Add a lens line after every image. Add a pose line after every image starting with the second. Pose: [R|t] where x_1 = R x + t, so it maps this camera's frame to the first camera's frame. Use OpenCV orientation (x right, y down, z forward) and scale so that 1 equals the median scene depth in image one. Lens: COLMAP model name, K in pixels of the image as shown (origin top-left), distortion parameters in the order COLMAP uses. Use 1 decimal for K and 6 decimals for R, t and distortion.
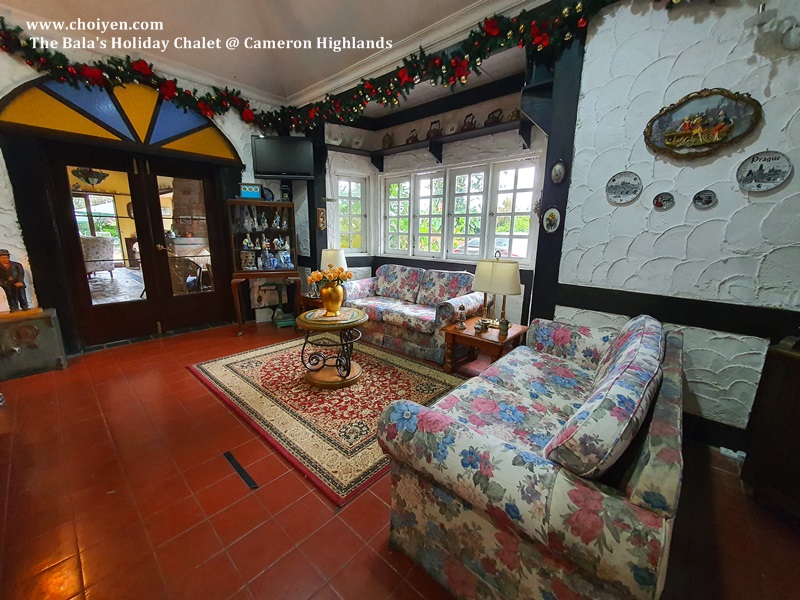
lens RADIAL K [[321.9, 0, 400.0], [0, 321.9, 300.0], [0, 0, 1]] dist [-0.000387, -0.000069]
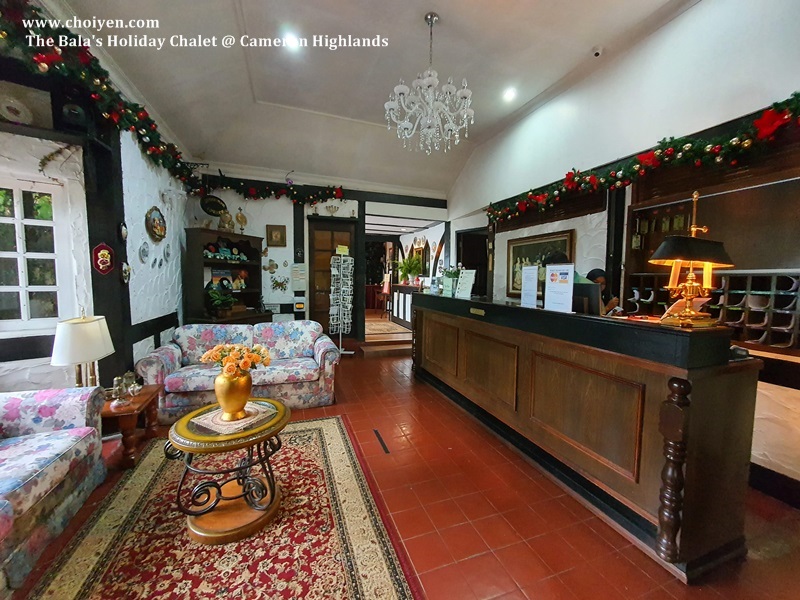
lens RADIAL K [[321.9, 0, 400.0], [0, 321.9, 300.0], [0, 0, 1]] dist [-0.000387, -0.000069]
pose [[-0.881165, -0.068006, 0.467893, -0.868803], [0.066573, 0.961897, 0.265182, -0.370416], [-0.468099, 0.264818, -0.843063, 1.436547]]
